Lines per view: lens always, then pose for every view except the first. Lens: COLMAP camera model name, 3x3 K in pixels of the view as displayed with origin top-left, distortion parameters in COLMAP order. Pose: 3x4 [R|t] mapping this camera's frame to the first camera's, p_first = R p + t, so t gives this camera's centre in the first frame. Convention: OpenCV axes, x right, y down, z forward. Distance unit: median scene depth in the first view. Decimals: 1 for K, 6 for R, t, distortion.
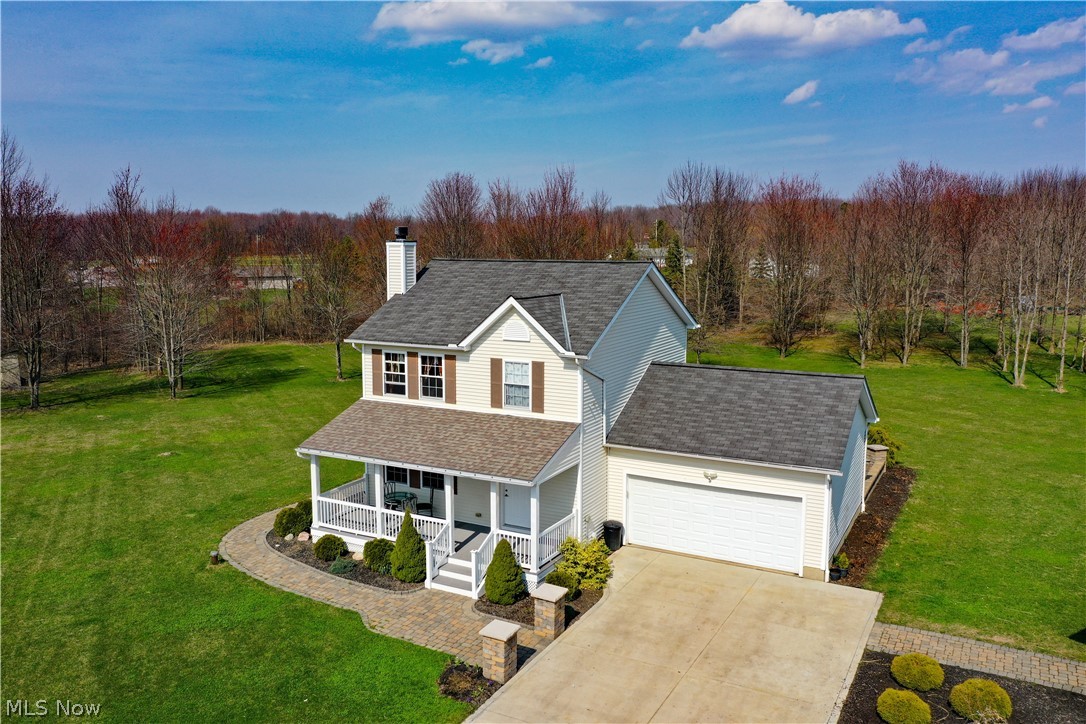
lens RADIAL K [[851.3, 0, 543.0], [0, 851.3, 362.0], [0, 0, 1]] dist [0.004797, -0.003102]
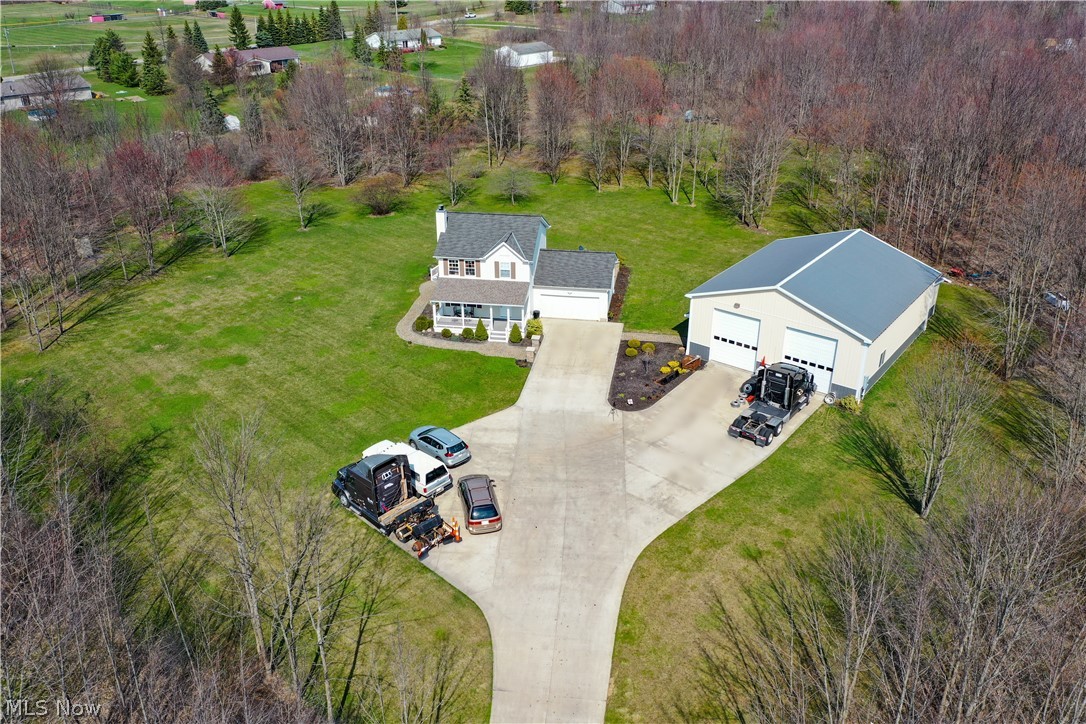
lens RADIAL K [[851.3, 0, 543.0], [0, 851.3, 362.0], [0, 0, 1]] dist [0.004797, -0.003102]
pose [[0.944908, -0.149467, 0.291219, -0.785494], [0.050363, 0.945453, 0.321841, -0.593104], [-0.323439, -0.289443, 0.900894, -1.710341]]
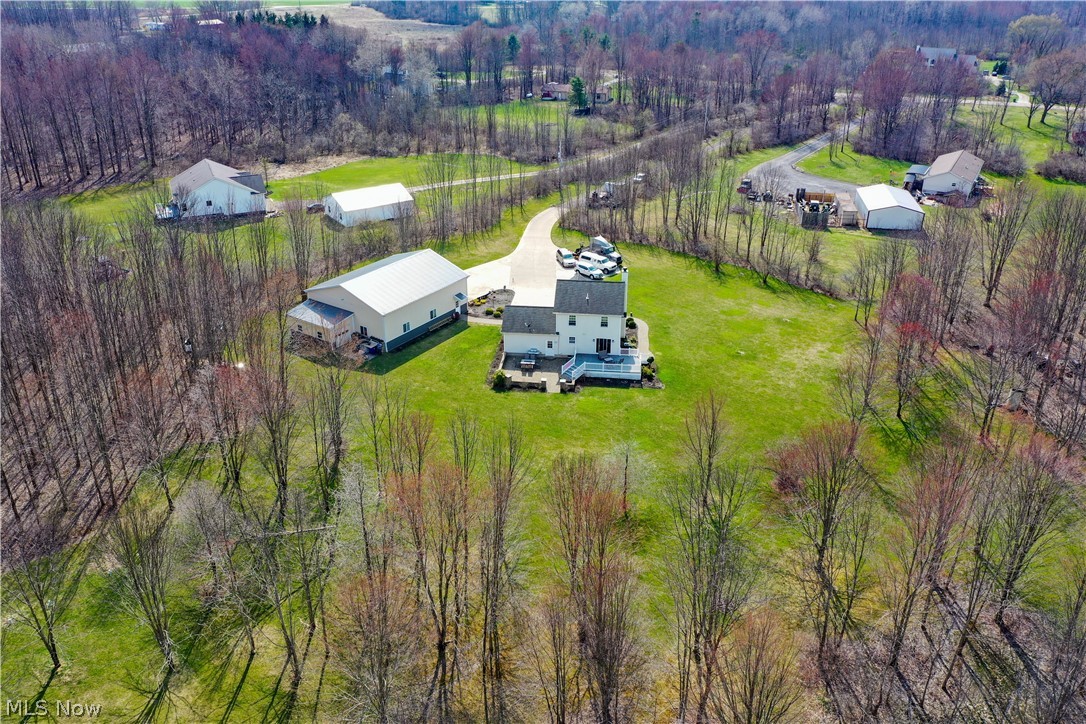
lens RADIAL K [[851.3, 0, 543.0], [0, 851.3, 362.0], [0, 0, 1]] dist [0.004797, -0.003102]
pose [[-0.923891, 0.173422, -0.341102, 1.712972], [-0.051732, 0.826615, 0.560385, -2.153902], [0.379143, 0.535380, -0.754731, 4.450714]]
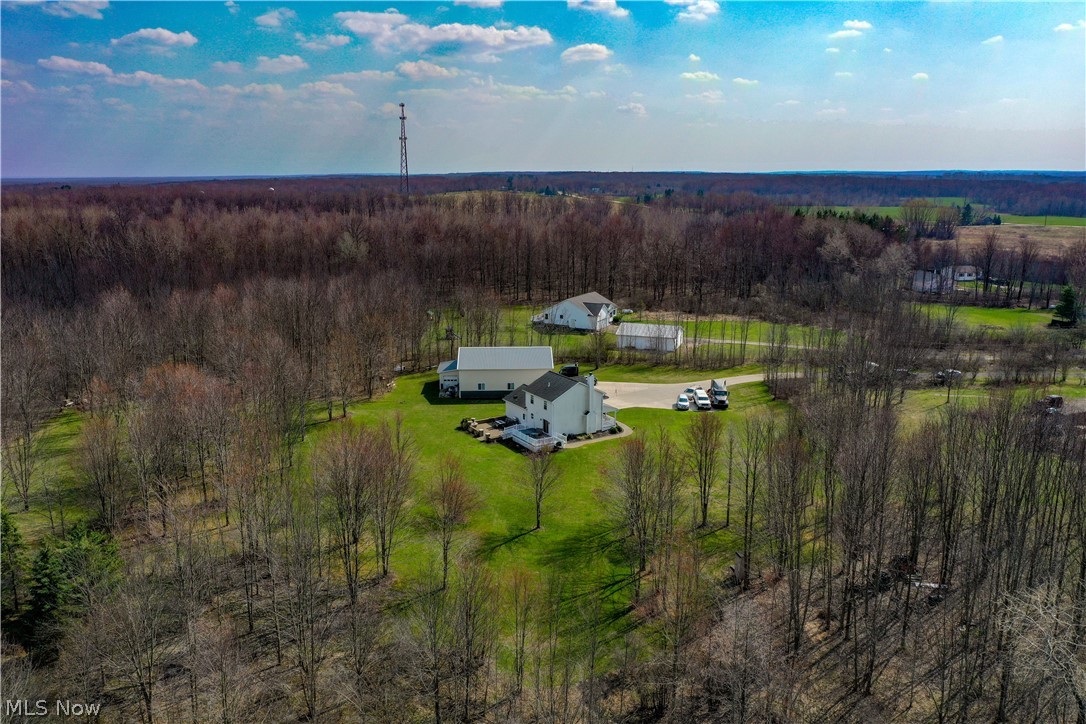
lens RADIAL K [[851.3, 0, 543.0], [0, 851.3, 362.0], [0, 0, 1]] dist [0.004797, -0.003102]
pose [[-0.863540, -0.111093, 0.491890, -2.437398], [0.070584, 0.939202, 0.336032, -1.973246], [-0.499315, 0.324897, -0.803197, 5.347314]]
